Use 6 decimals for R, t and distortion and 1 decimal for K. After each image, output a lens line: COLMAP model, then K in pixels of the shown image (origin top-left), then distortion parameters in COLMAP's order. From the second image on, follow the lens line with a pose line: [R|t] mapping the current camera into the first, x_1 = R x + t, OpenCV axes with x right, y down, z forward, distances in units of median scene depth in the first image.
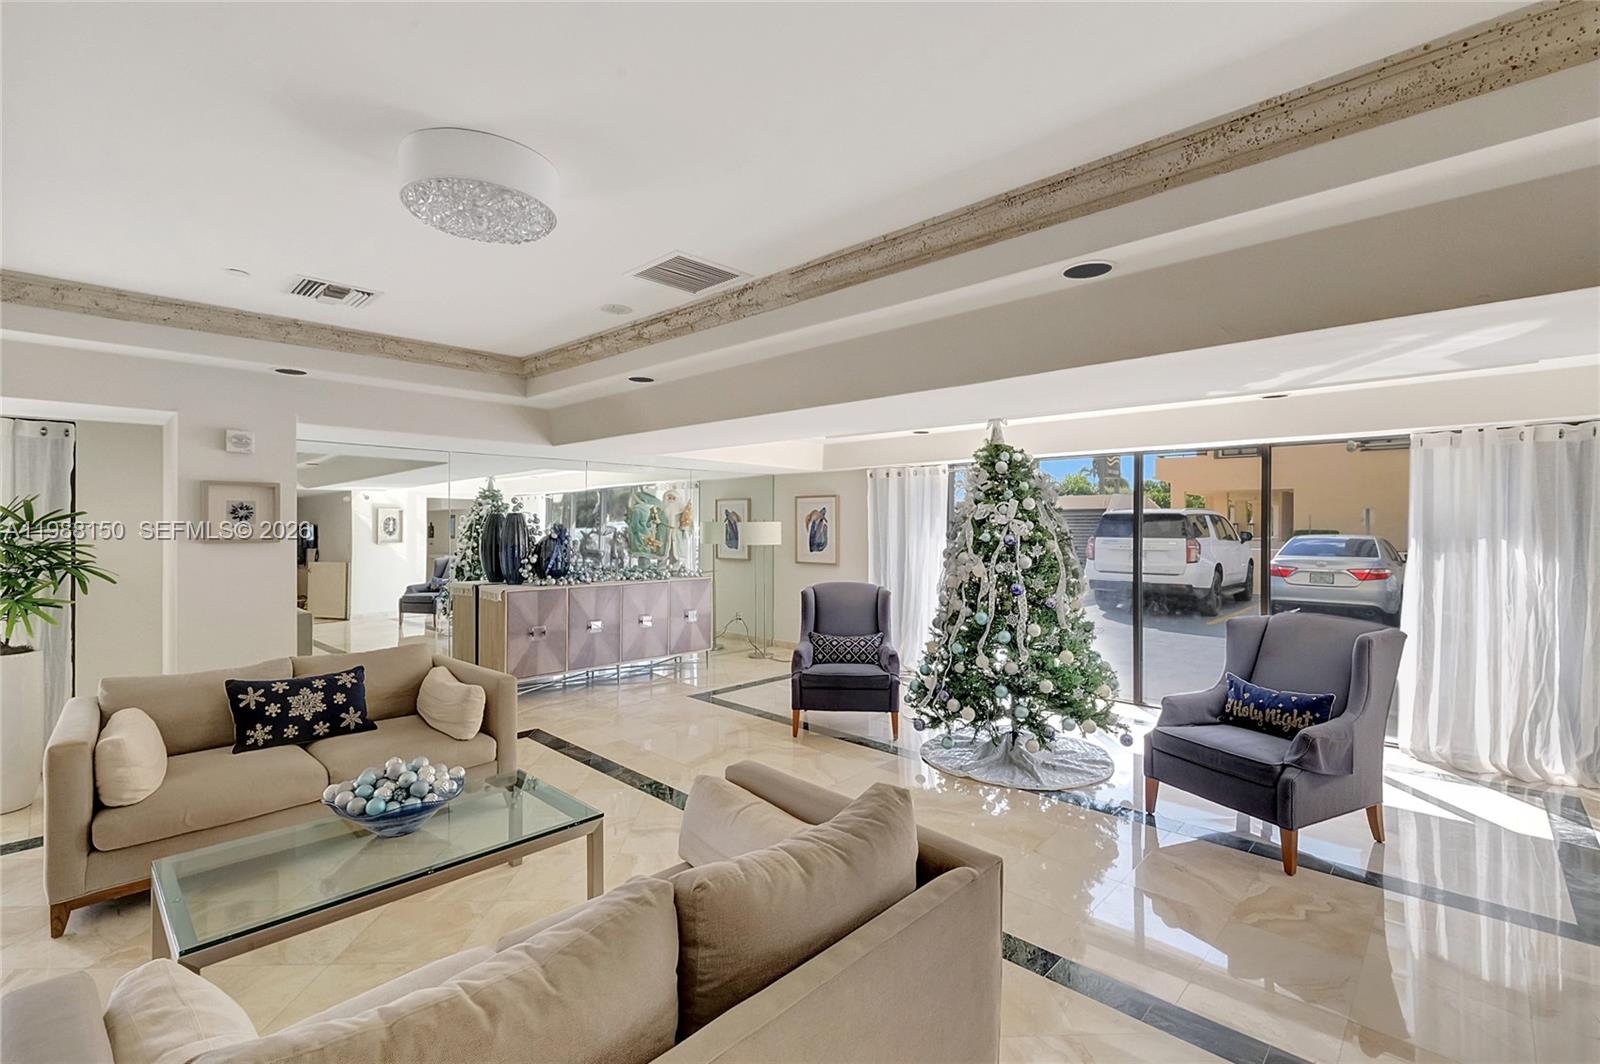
lens RADIAL K [[705.6, 0, 794.8], [0, 705.6, 527.1], [0, 0, 1]] dist [-0.001278, 0.000133]
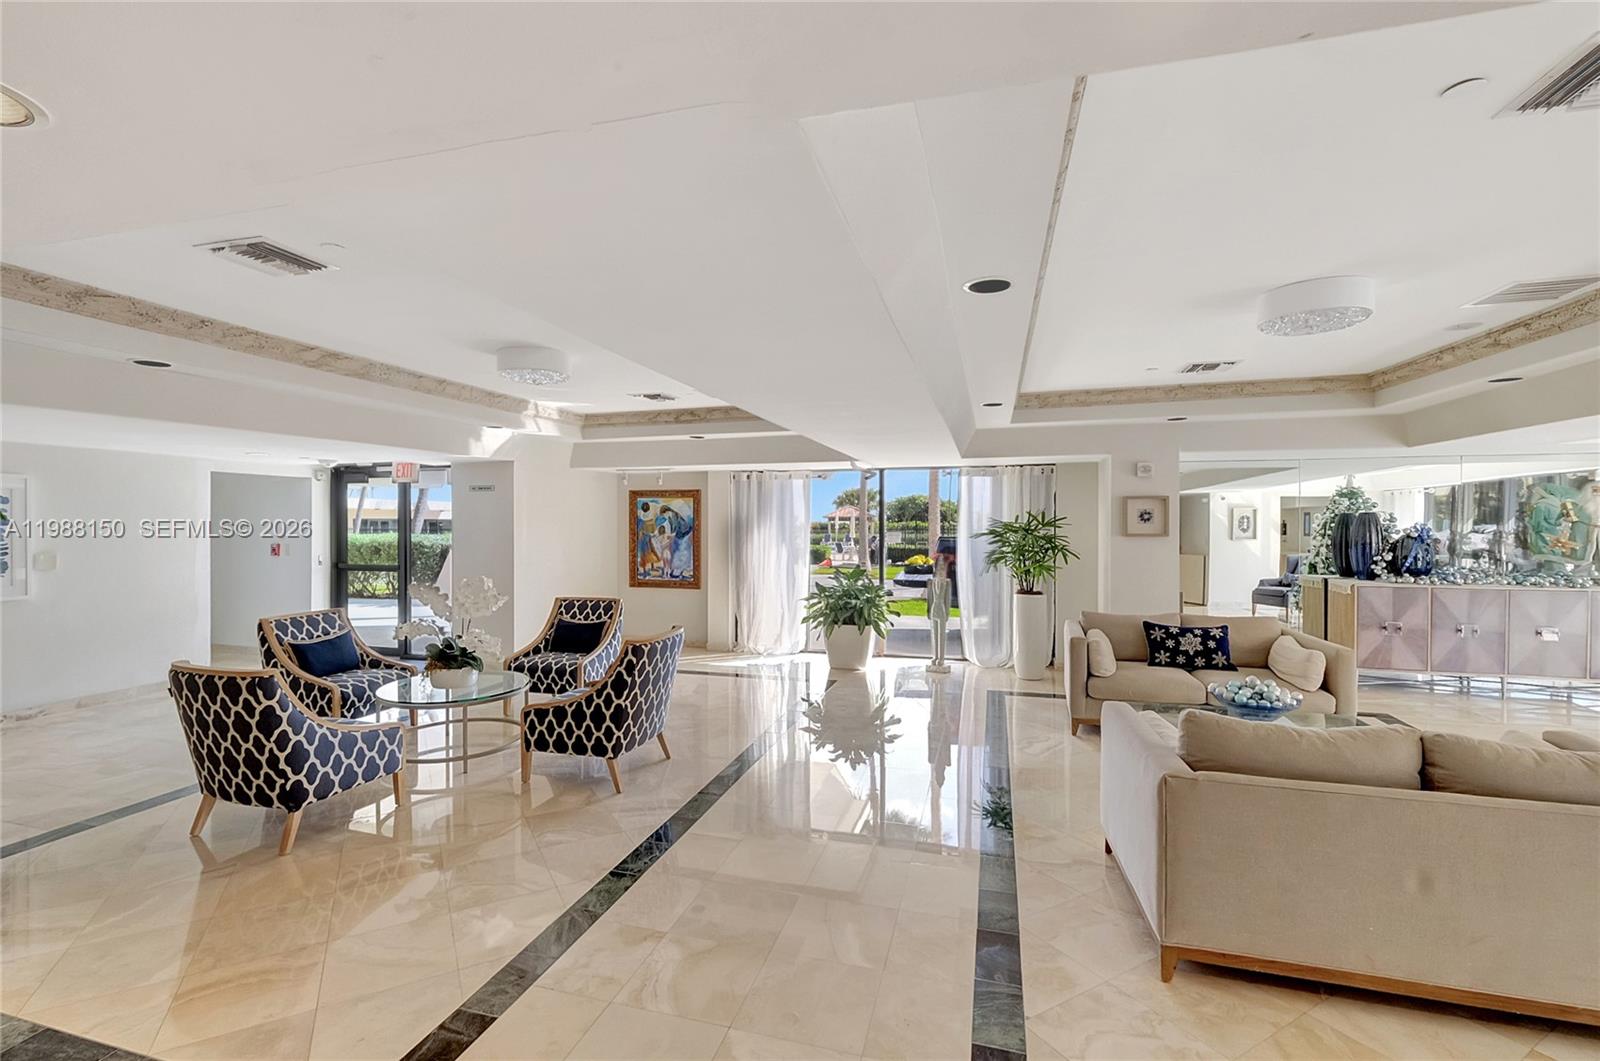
lens RADIAL K [[705.6, 0, 794.8], [0, 705.6, 525.6], [0, 0, 1]] dist [-0.001278, 0.000133]
pose [[0.467071, 0.001887, -0.884218, 0.183733], [0.000178, 0.999998, 0.002228, -0.003811], [0.884220, -0.001199, 0.467069, -0.338563]]
